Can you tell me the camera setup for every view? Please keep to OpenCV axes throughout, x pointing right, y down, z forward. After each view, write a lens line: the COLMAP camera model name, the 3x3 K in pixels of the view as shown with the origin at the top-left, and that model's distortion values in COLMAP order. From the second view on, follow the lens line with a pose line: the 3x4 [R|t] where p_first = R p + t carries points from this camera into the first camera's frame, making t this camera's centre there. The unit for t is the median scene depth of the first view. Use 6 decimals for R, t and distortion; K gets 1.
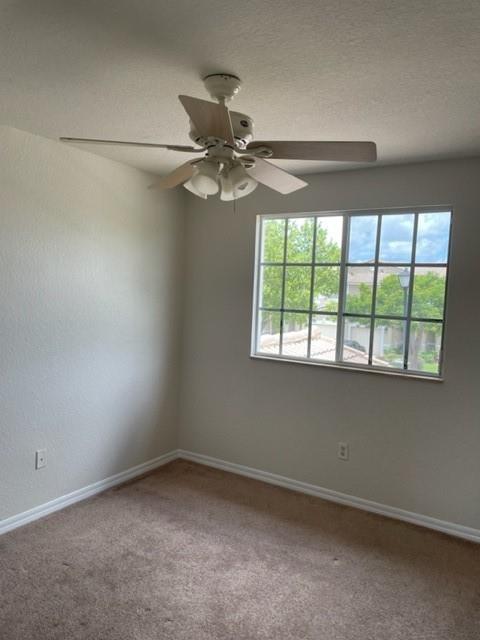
lens RADIAL K [[482.8, 0, 240.0], [0, 482.8, 320.0], [0, 0, 1]] dist [0.096921, -0.122147]
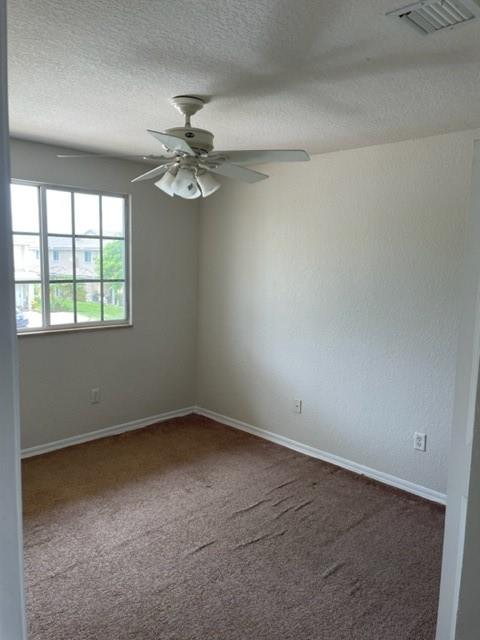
lens RADIAL K [[482.8, 0, 240.0], [0, 482.8, 320.0], [0, 0, 1]] dist [0.096921, -0.122147]
pose [[0.225120, -0.169341, 0.959502, -0.806838], [0.051024, 0.985478, 0.161954, -0.088529], [-0.972994, 0.012498, 0.230491, 0.370591]]
